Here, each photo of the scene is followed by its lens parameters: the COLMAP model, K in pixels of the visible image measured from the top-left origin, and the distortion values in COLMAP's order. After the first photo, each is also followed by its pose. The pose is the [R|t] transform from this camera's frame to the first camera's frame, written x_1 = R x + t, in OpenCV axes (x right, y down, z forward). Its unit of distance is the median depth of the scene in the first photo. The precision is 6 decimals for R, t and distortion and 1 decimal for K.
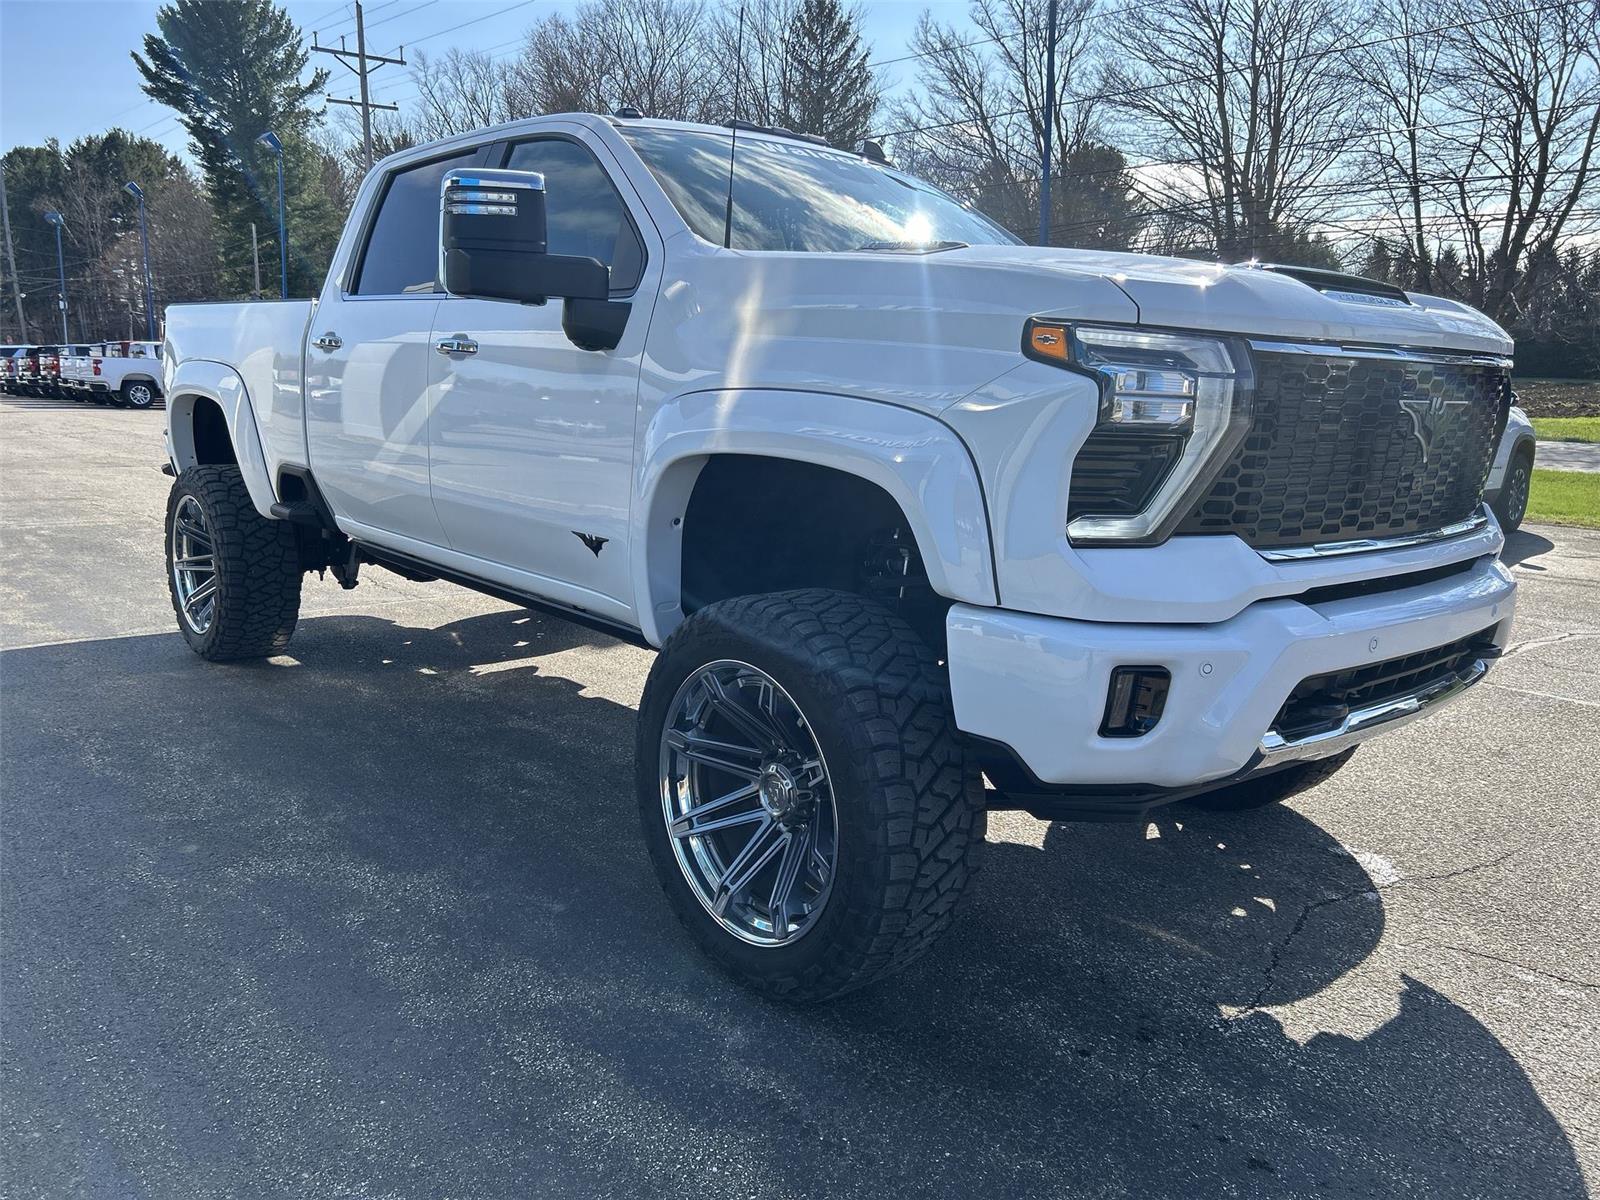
lens RADIAL K [[1223.6, 0, 808.2], [0, 1223.6, 602.1], [0, 0, 1]] dist [0.023548, -0.000047]
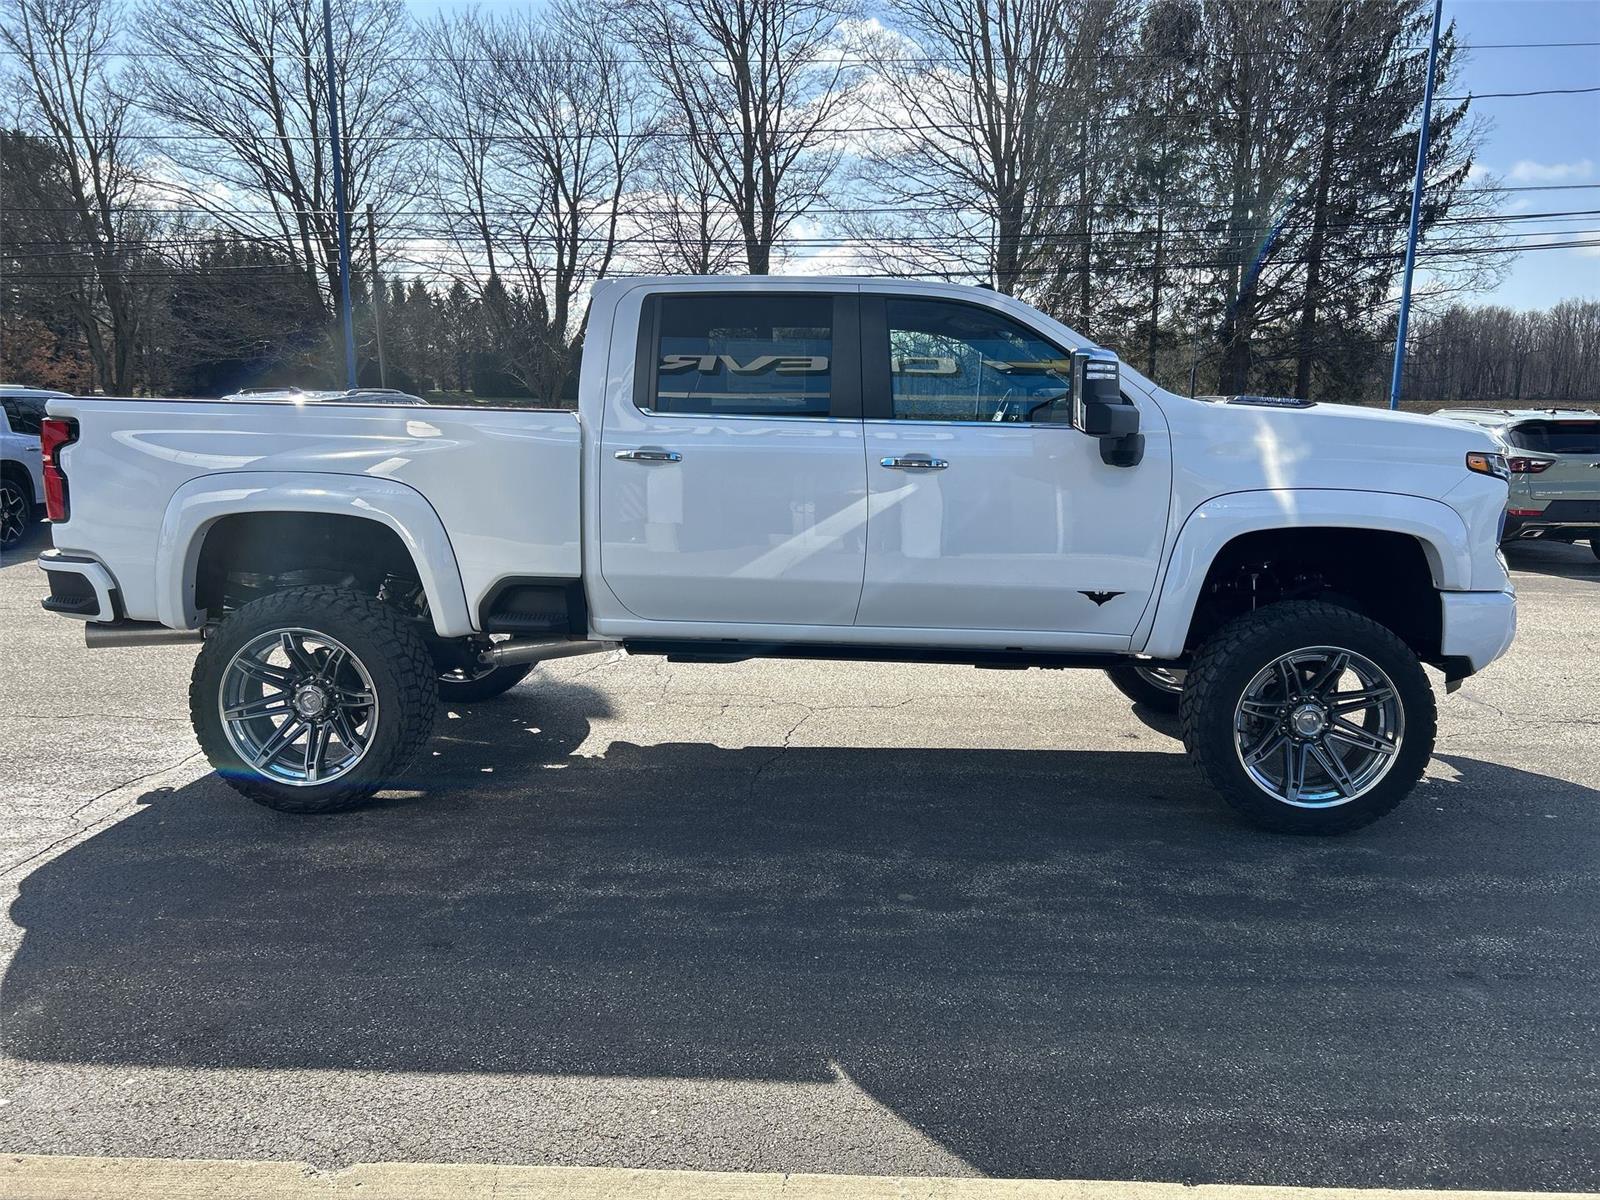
lens RADIAL K [[1223.6, 0, 808.2], [0, 1223.6, 602.1], [0, 0, 1]] dist [0.023548, -0.000047]
pose [[0.687880, -0.131564, 0.713801, -0.126438], [0.139836, 0.989033, 0.047536, -0.013929], [-0.712227, 0.067116, 0.698733, 0.020539]]
